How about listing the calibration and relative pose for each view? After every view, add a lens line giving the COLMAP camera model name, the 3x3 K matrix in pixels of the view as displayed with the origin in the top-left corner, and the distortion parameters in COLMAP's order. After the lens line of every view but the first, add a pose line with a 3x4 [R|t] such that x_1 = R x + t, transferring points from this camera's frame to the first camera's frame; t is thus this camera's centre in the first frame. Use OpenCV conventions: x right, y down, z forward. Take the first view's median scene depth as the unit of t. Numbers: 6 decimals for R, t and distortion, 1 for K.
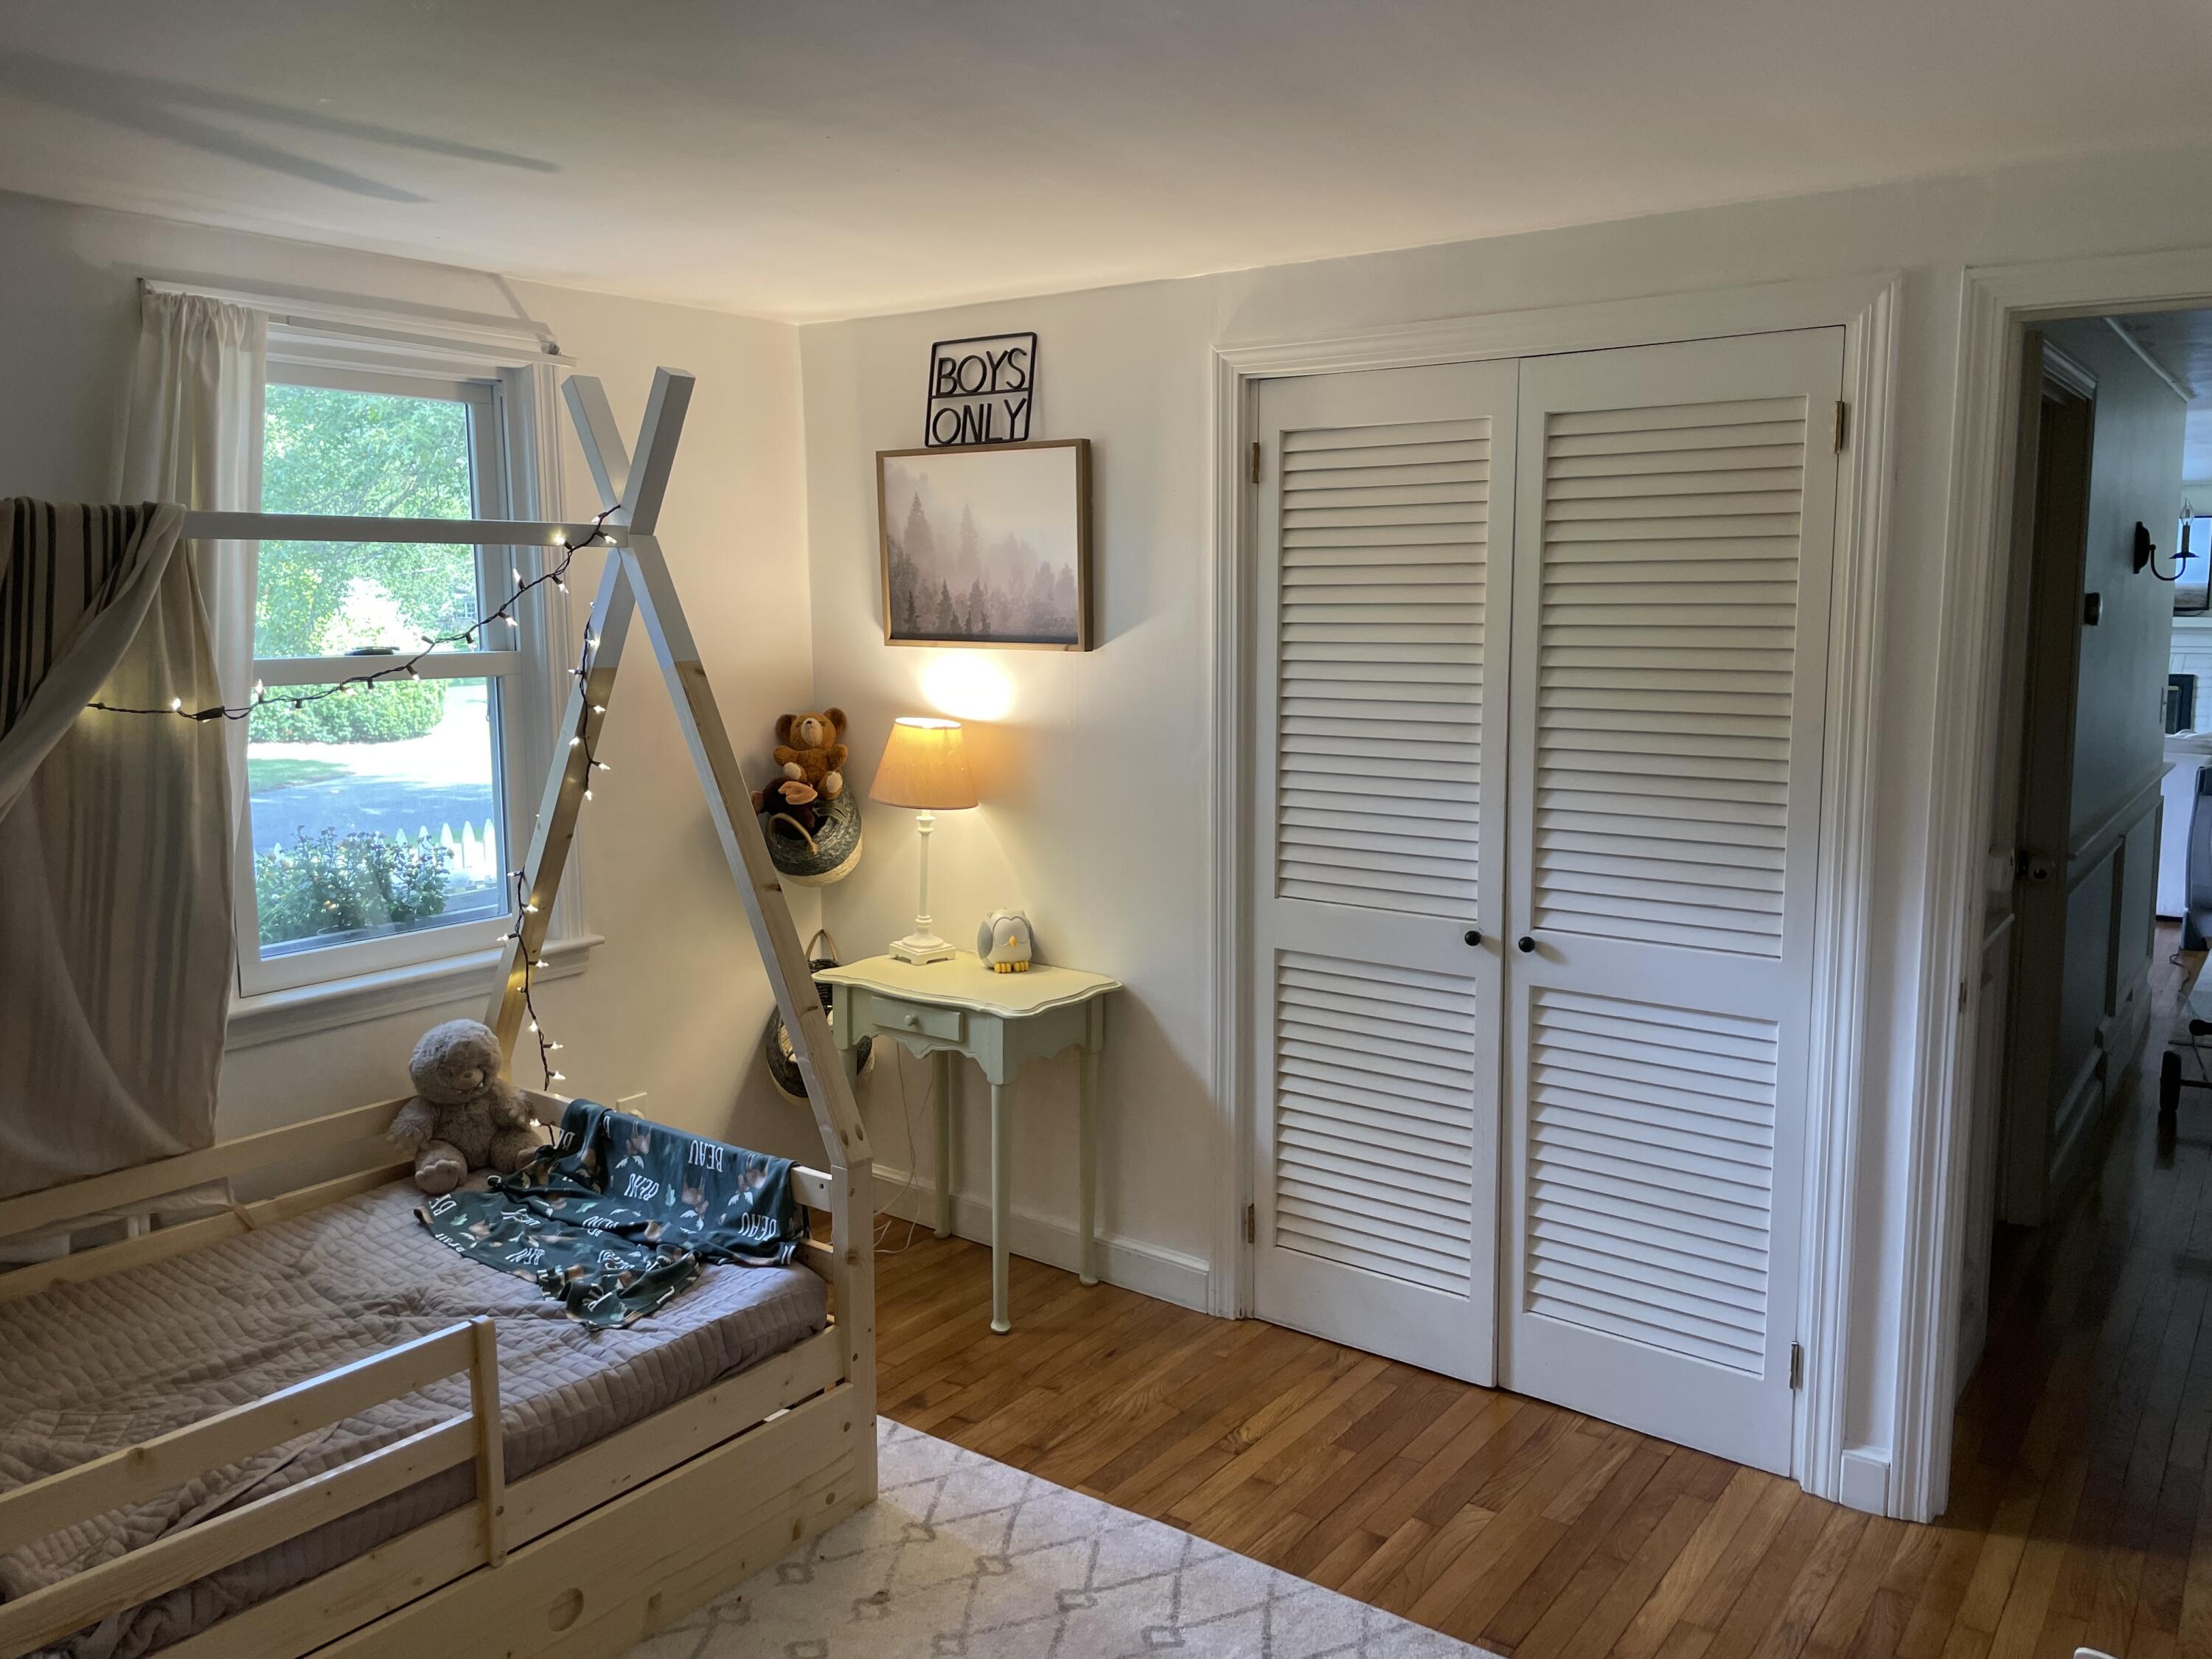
lens RADIAL K [[1677.5, 0, 1103.5], [0, 1677.5, 825.5], [0, 0, 1]] dist [0.016986, -0.009917]
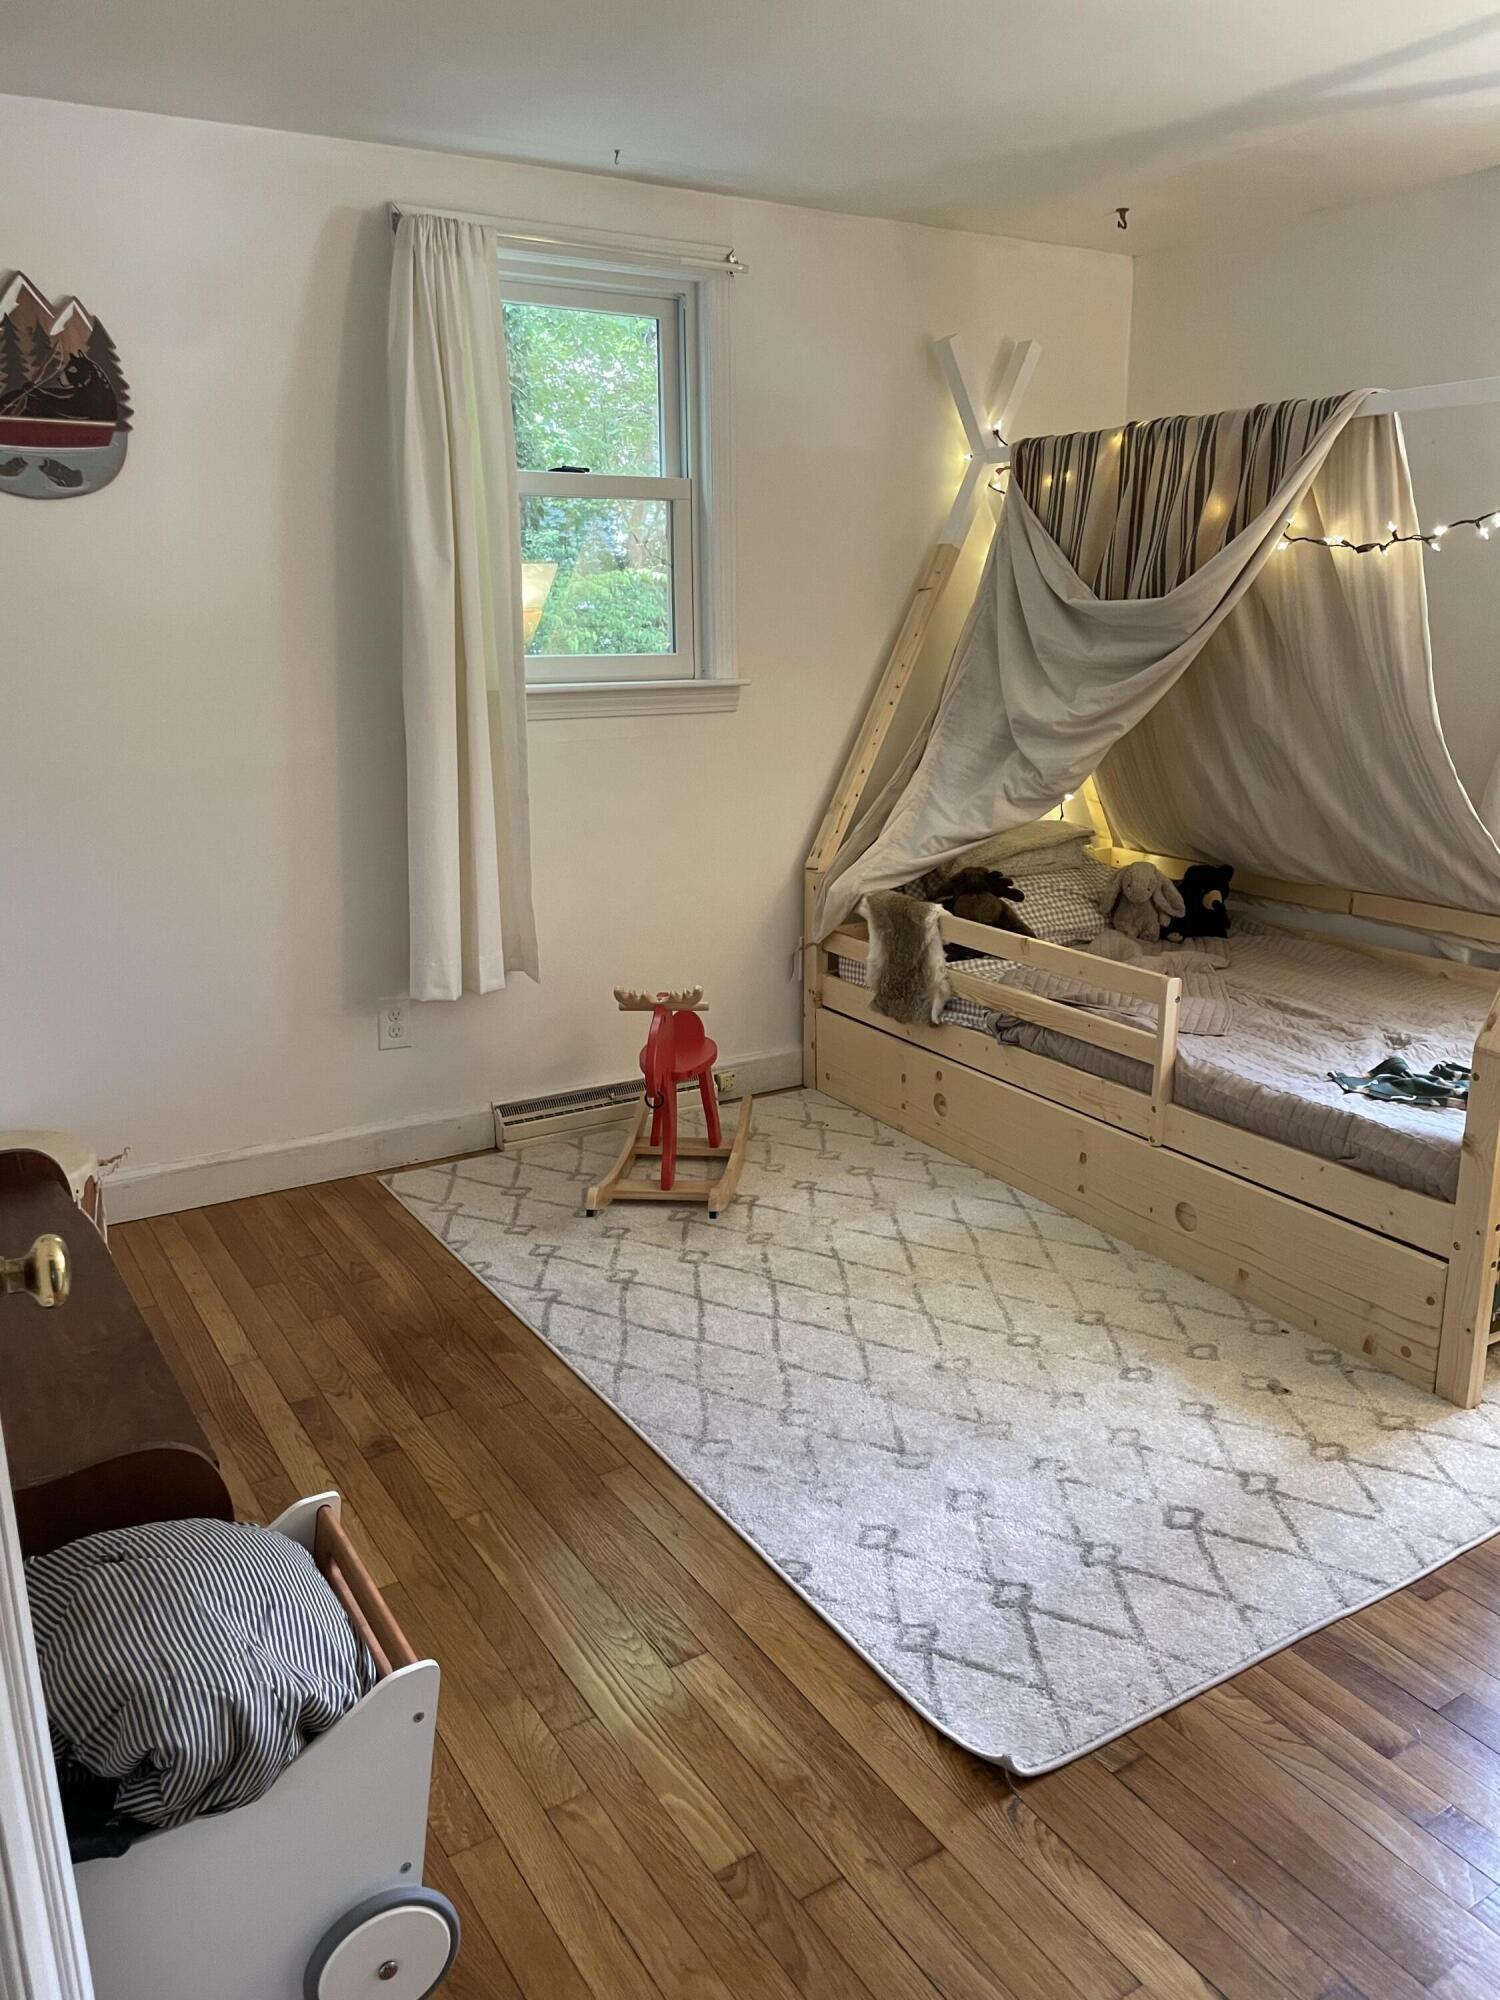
lens RADIAL K [[1516.7, 0, 750.4], [0, 1516.7, 1003.9], [0, 0, 1]] dist [0.016986, -0.009917]
pose [[-0.370455, 0.260976, -0.891434, 0.818477], [-0.106977, 0.941343, 0.320045, -0.056400], [0.922669, 0.213925, -0.320807, 0.958687]]
